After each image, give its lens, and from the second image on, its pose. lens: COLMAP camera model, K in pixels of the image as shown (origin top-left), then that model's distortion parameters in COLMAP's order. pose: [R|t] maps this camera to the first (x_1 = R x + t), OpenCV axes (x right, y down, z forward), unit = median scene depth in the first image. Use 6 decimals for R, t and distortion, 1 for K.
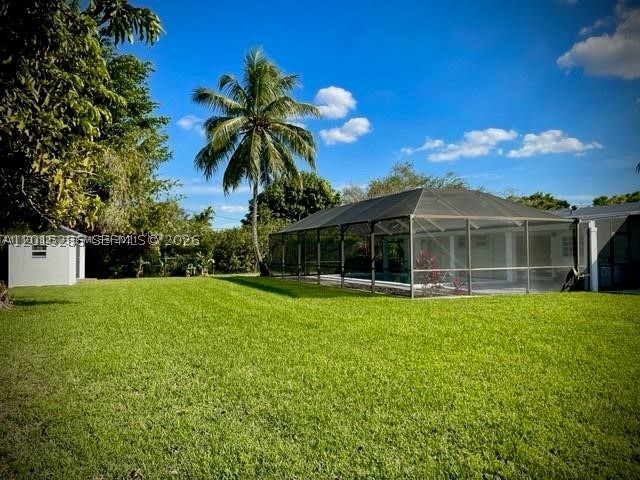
lens RADIAL K [[473.3, 0, 320.0], [0, 473.3, 240.0], [0, 0, 1]] dist [0.032777, -0.083996]
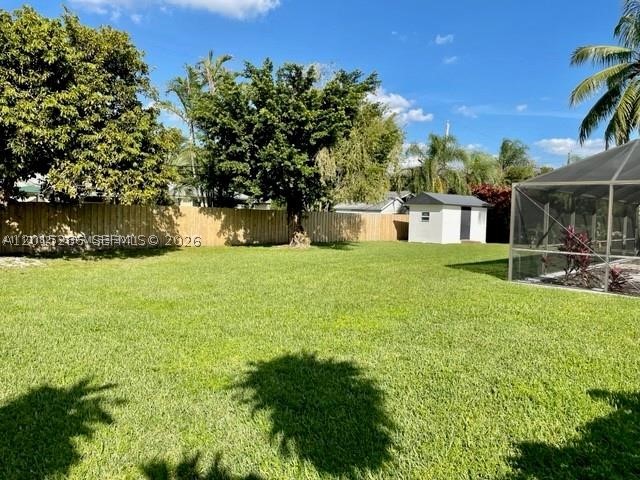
lens RADIAL K [[480.8, 0, 323.7], [0, 480.8, 236.7], [0, 0, 1]] dist [0.054273, -0.092184]
pose [[0.402163, 0.064774, -0.913274, 0.436368], [-0.006350, 0.997668, 0.067963, -0.008507], [0.915546, -0.021533, 0.401636, 0.159799]]
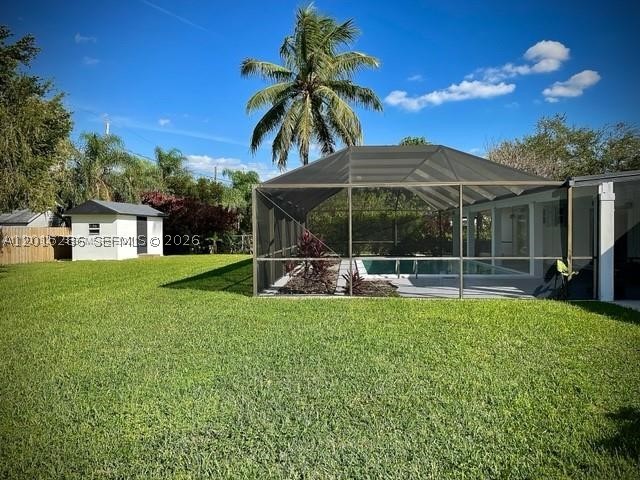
lens RADIAL K [[480.8, 0, 323.7], [0, 480.8, 236.7], [0, 0, 1]] dist [0.054273, -0.092184]
pose [[0.902962, 0.009904, -0.429606, 0.306206], [0.009216, 0.999058, 0.042403, -0.000975], [0.429622, -0.042248, 0.902020, 0.175000]]
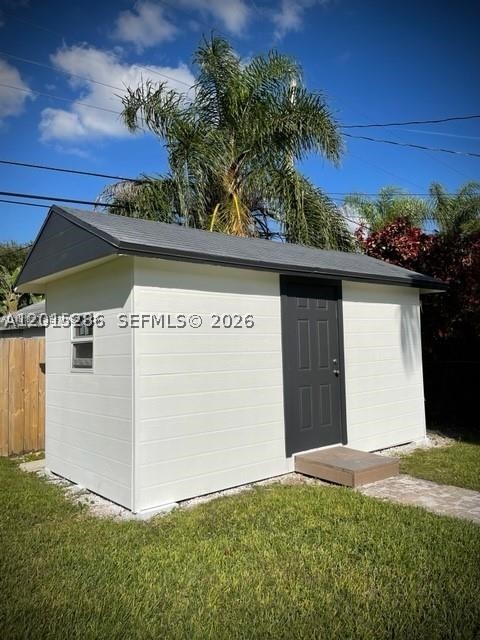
lens RADIAL K [[480.8, 0, 240.0], [0, 480.8, 320.0], [0, 0, 1]] dist [0.054273, -0.092184]
pose [[0.354603, -0.072756, -0.932182, -0.271772], [0.062667, 0.996576, -0.053944, 0.025674], [0.932915, -0.039288, 0.357948, 0.811169]]
